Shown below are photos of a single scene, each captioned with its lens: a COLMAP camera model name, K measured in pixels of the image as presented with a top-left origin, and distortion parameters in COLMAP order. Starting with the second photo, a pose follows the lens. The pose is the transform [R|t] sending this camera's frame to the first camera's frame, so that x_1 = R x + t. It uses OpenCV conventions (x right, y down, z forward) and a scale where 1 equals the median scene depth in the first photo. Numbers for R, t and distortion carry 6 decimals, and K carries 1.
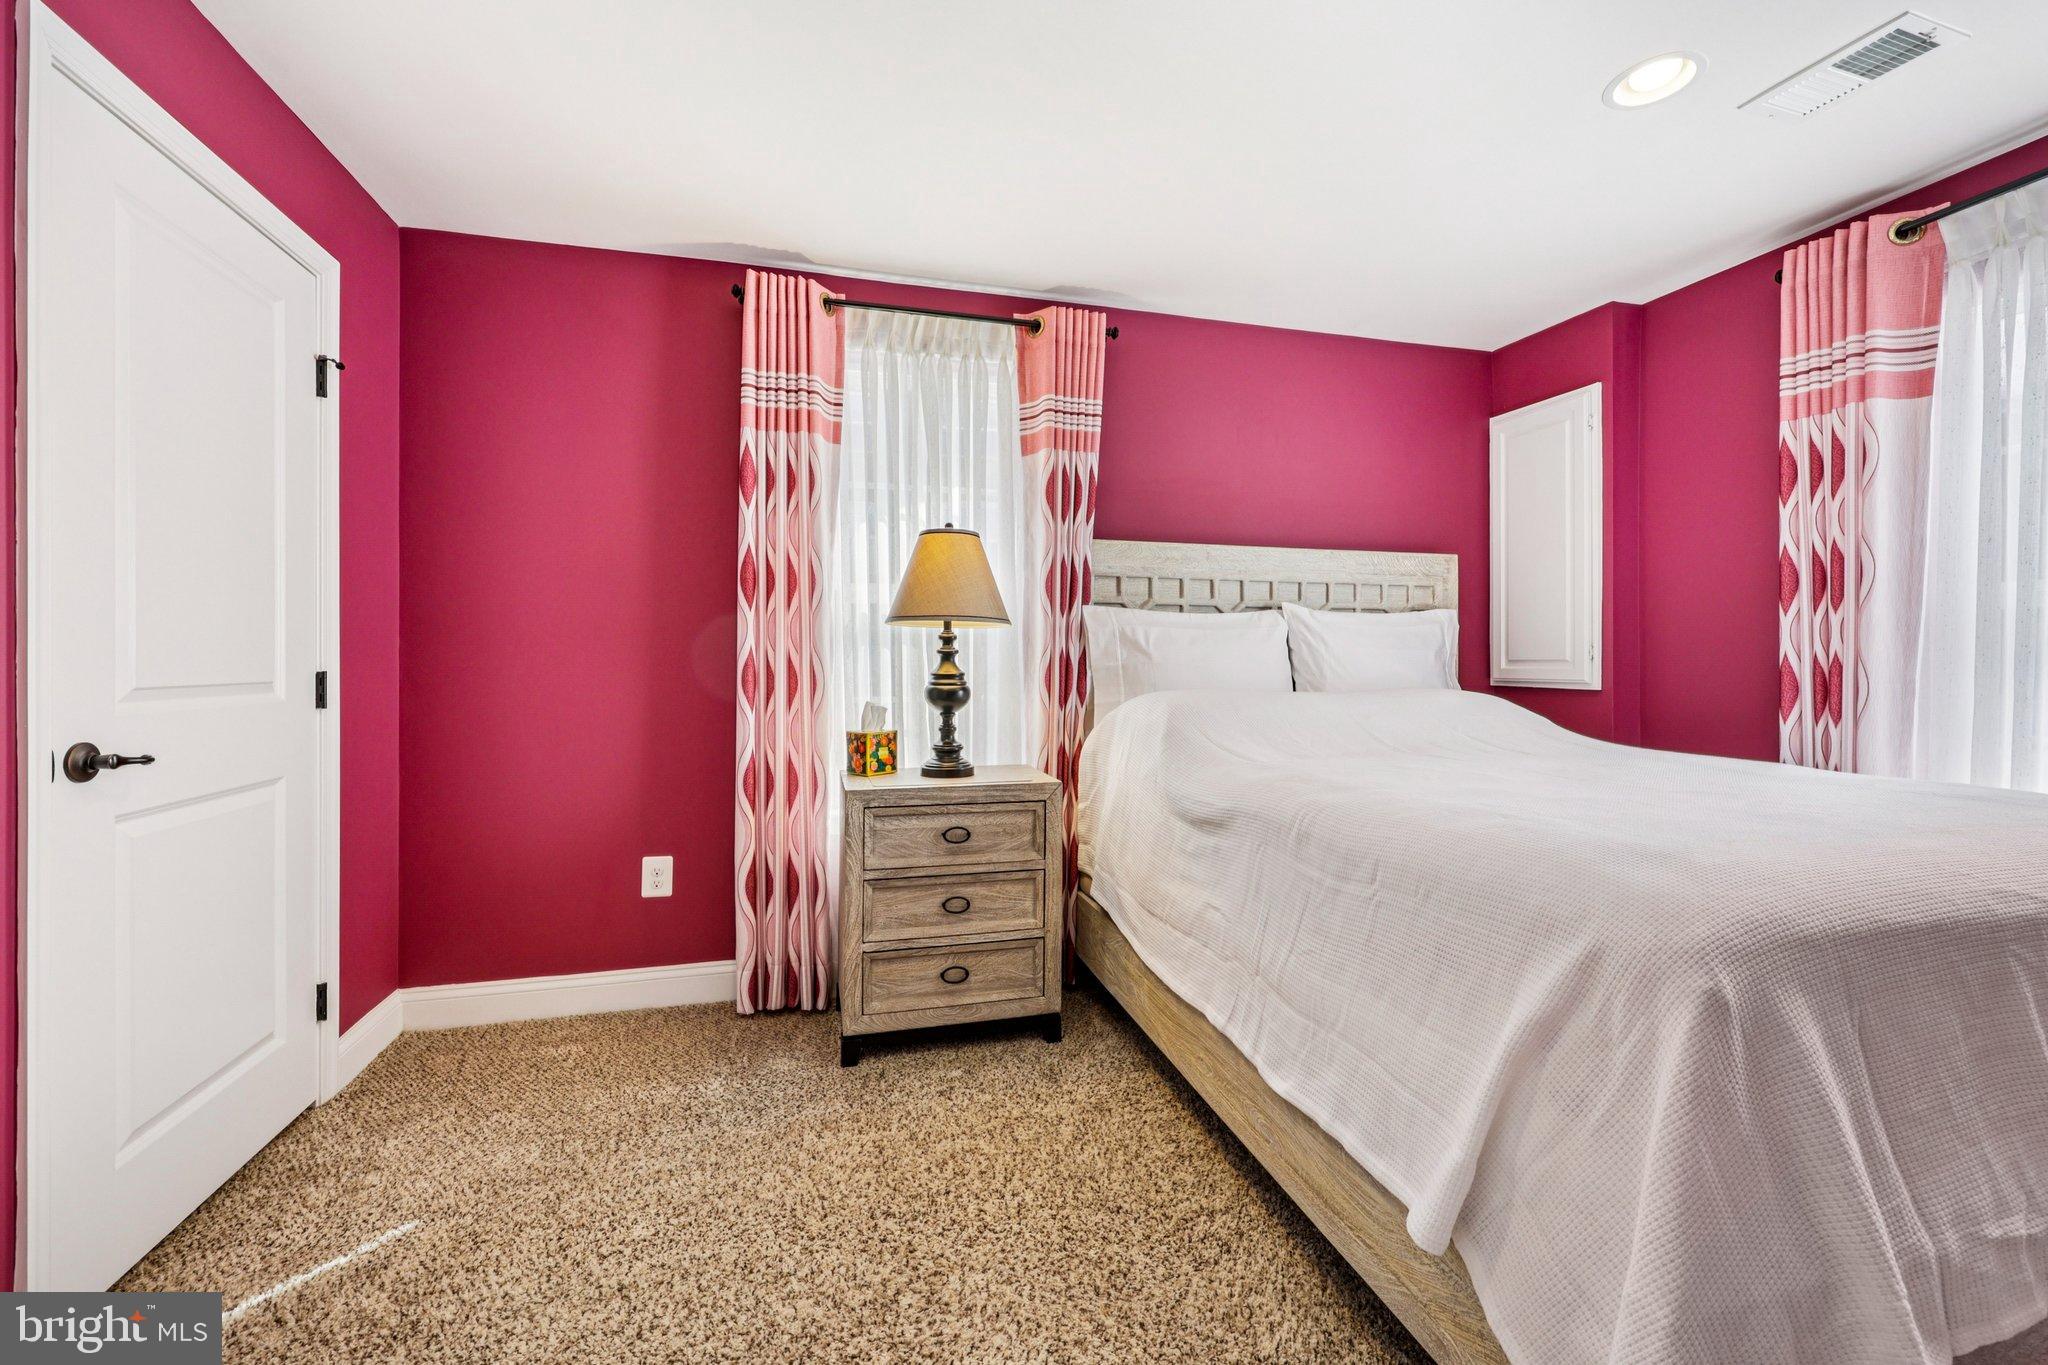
lens RADIAL K [[835.8, 0, 1019.4], [0, 835.8, 670.1], [0, 0, 1]] dist [0.005839, -0.000133]
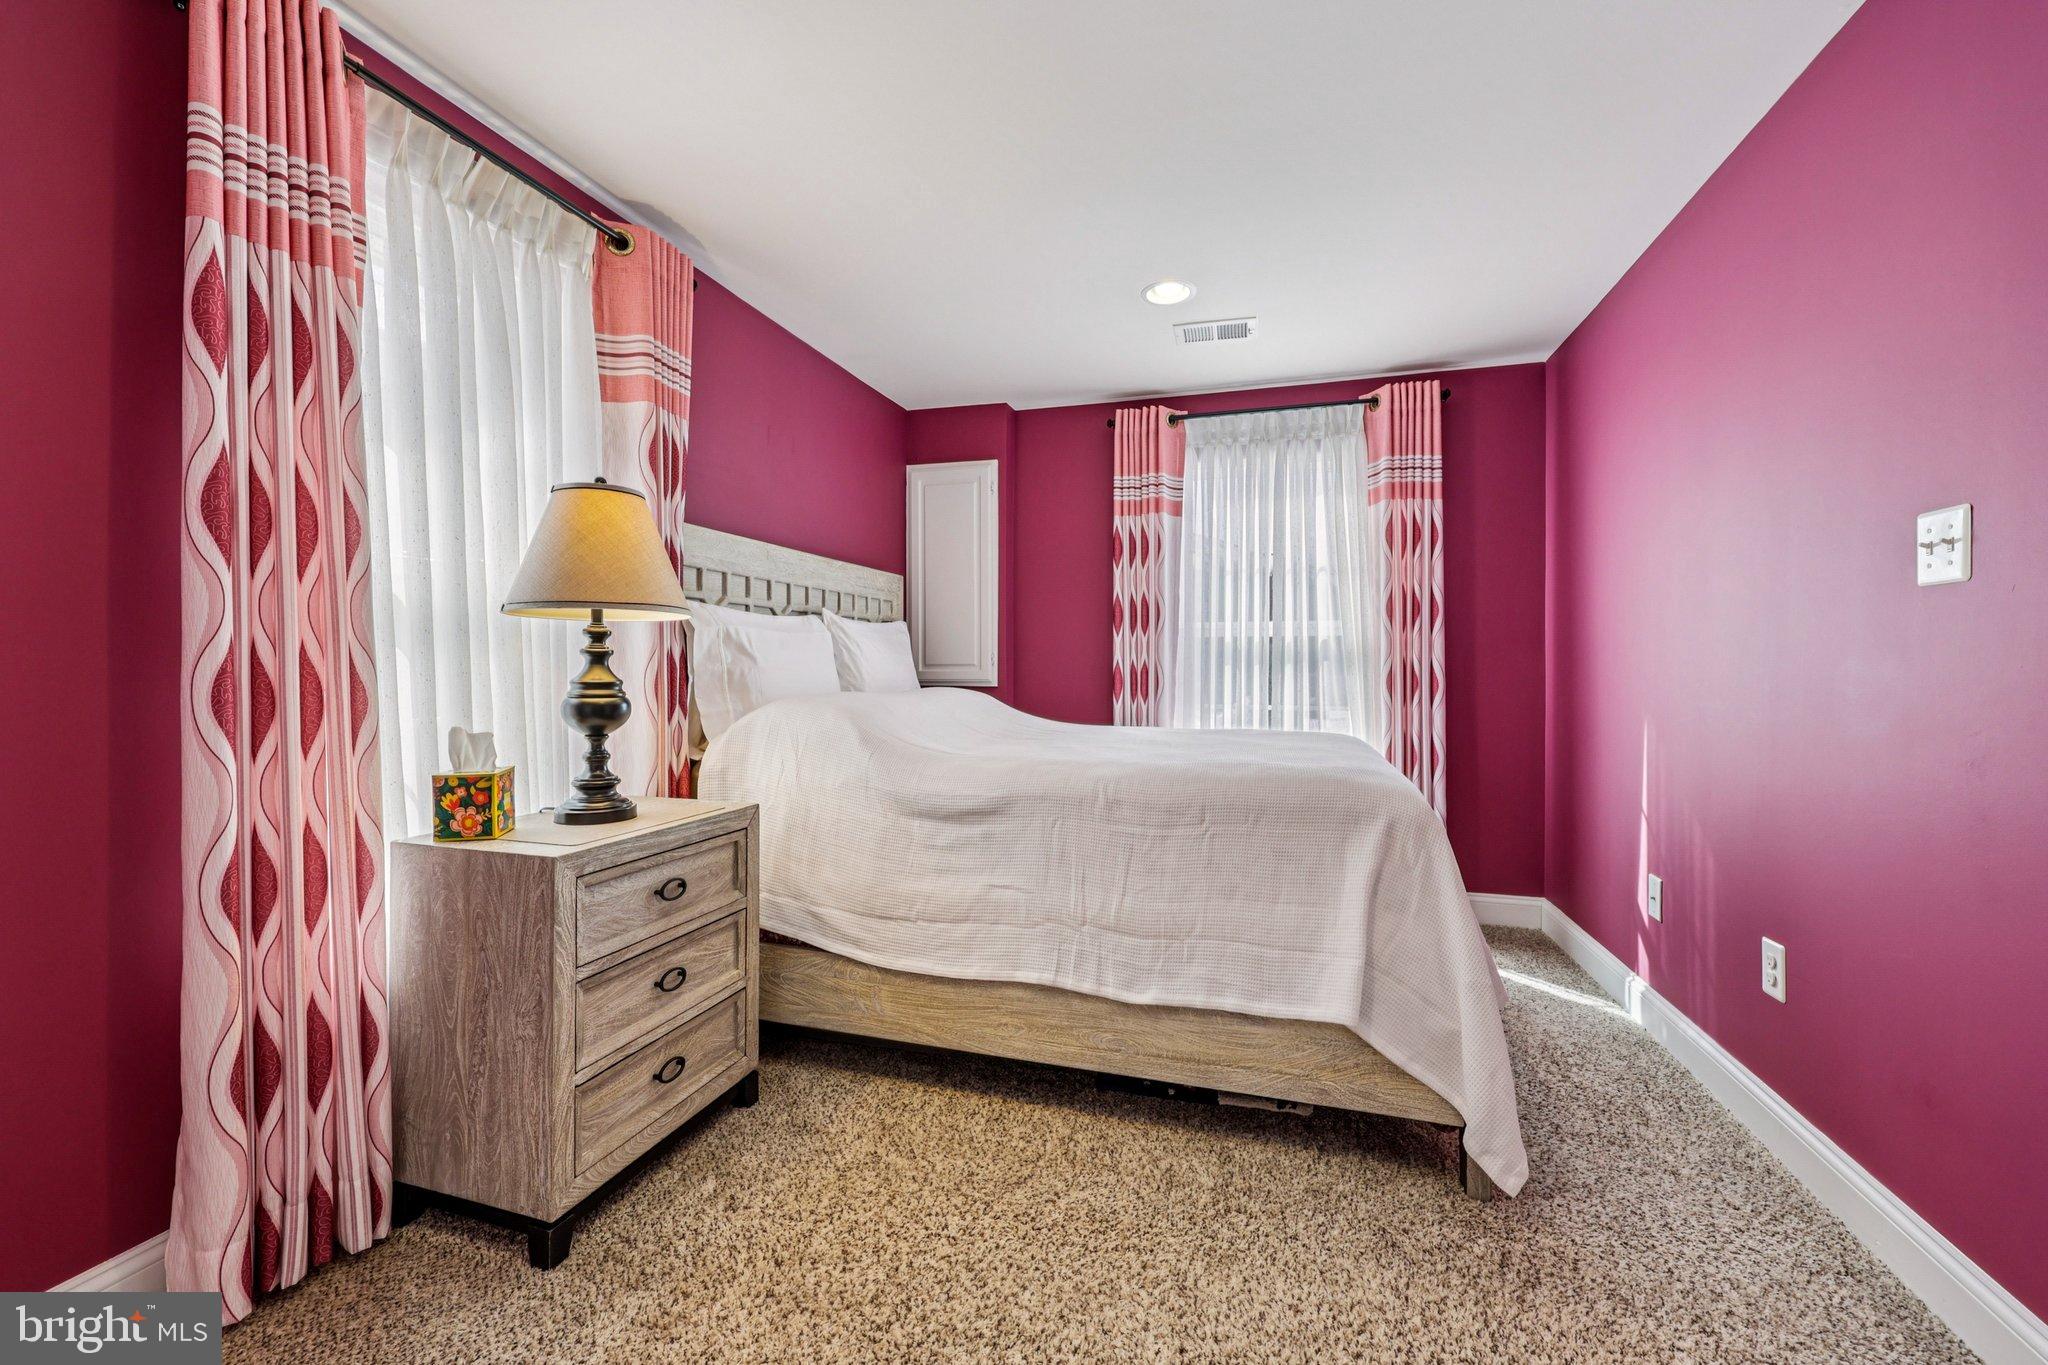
lens RADIAL K [[835.8, 0, 1022.3], [0, 835.8, 684.0], [0, 0, 1]] dist [0.005839, -0.000133]
pose [[0.529970, -0.019268, 0.847797, -0.538119], [0.010655, 0.999814, 0.016062, -0.001720], [-0.847949, 0.000520, 0.530077, 0.303484]]
